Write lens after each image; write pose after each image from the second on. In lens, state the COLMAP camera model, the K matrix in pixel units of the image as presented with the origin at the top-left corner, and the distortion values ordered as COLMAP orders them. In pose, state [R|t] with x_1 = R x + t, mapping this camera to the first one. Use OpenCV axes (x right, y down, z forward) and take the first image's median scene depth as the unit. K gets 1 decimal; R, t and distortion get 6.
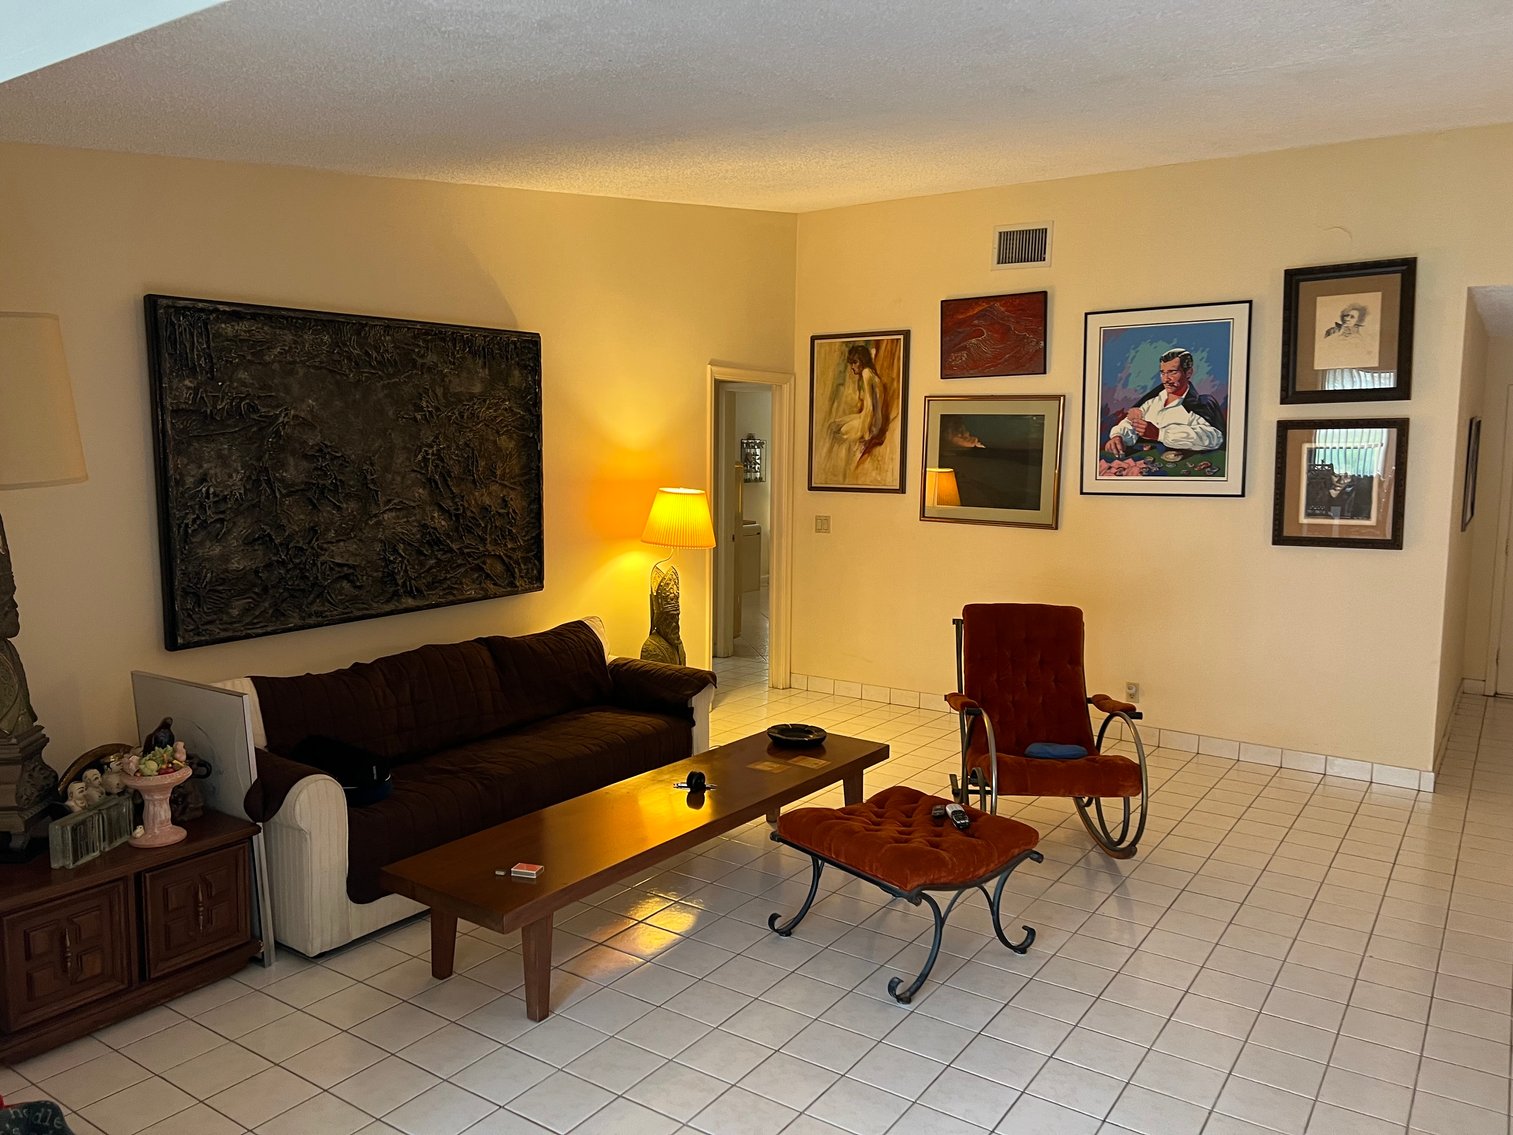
lens RADIAL K [[1134.6, 0, 754.0], [0, 1134.6, 566.6], [0, 0, 1]] dist [0.026028, -0.017537]
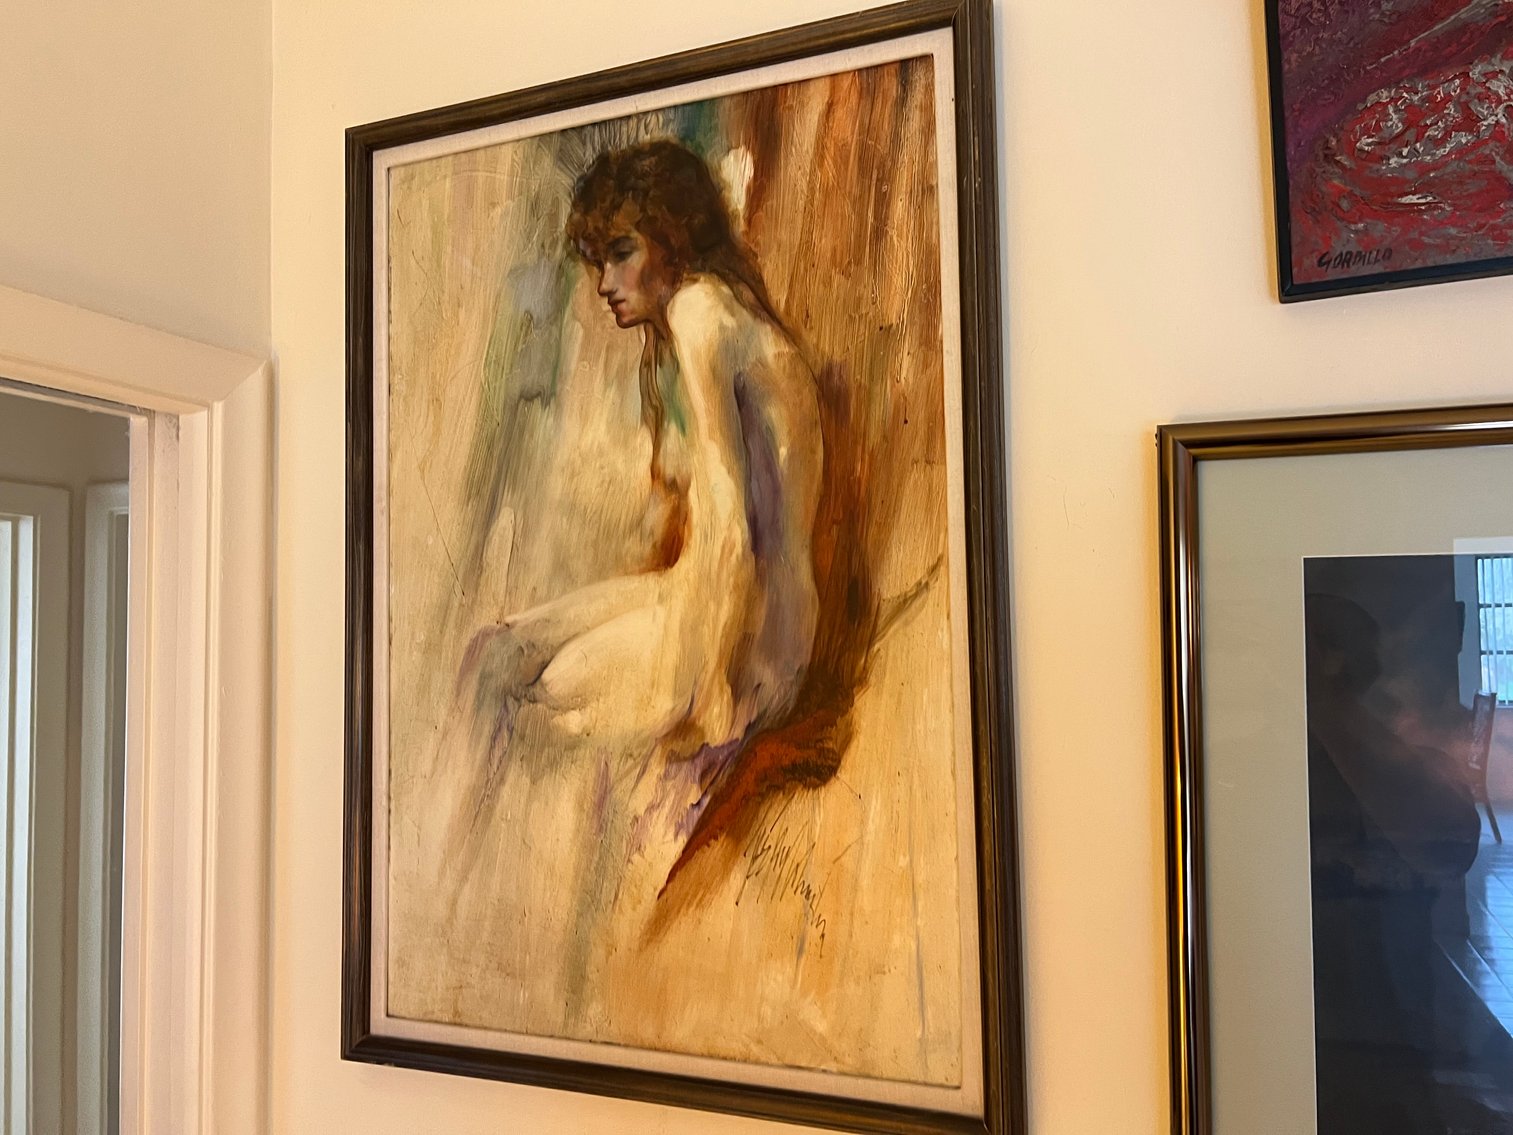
lens RADIAL K [[1134.6, 0, 755.2], [0, 1134.6, 561.7], [0, 0, 1]] dist [0.026028, -0.017537]
pose [[0.974300, -0.018407, 0.224500, 0.071123], [0.053300, 0.987191, -0.150376, -0.112638], [-0.218856, 0.158477, 0.962802, 0.851259]]
